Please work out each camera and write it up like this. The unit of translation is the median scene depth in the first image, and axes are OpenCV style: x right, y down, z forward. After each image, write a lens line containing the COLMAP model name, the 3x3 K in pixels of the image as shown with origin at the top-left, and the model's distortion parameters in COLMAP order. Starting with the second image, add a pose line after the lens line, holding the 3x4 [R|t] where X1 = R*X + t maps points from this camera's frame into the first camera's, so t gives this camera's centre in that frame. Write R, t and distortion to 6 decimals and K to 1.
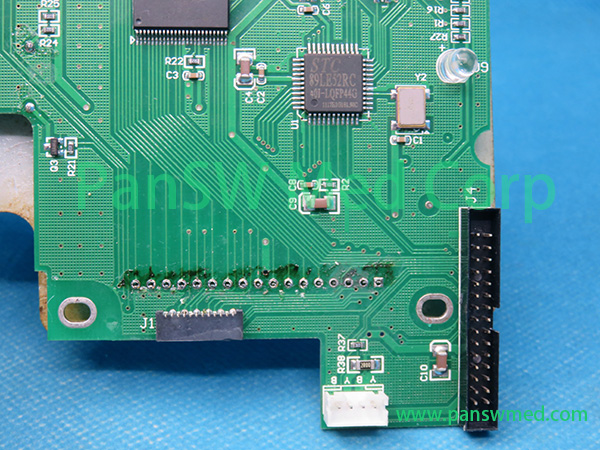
lens RADIAL K [[998.4, 0, 300.0], [0, 998.4, 225.0], [0, 0, 1]] dist [-0.141330, -0.016455]
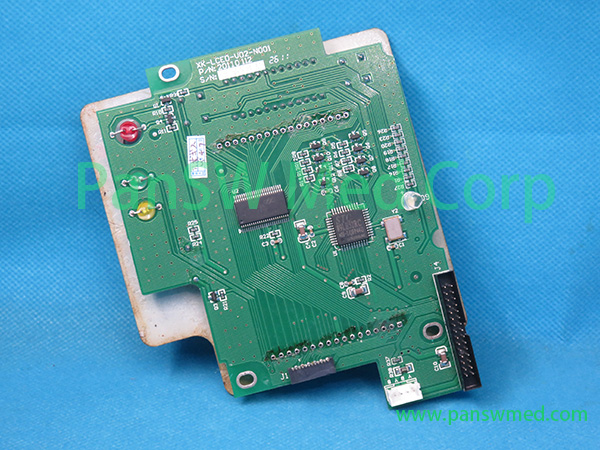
lens RADIAL K [[998.4, 0, 300.0], [0, 998.4, 225.0], [0, 0, 1]] dist [-0.141330, -0.016455]
pose [[0.969760, -0.243062, -0.022076, -0.014795], [0.242153, 0.969521, -0.037309, -0.098085], [0.030472, 0.030835, 0.999060, -0.861805]]
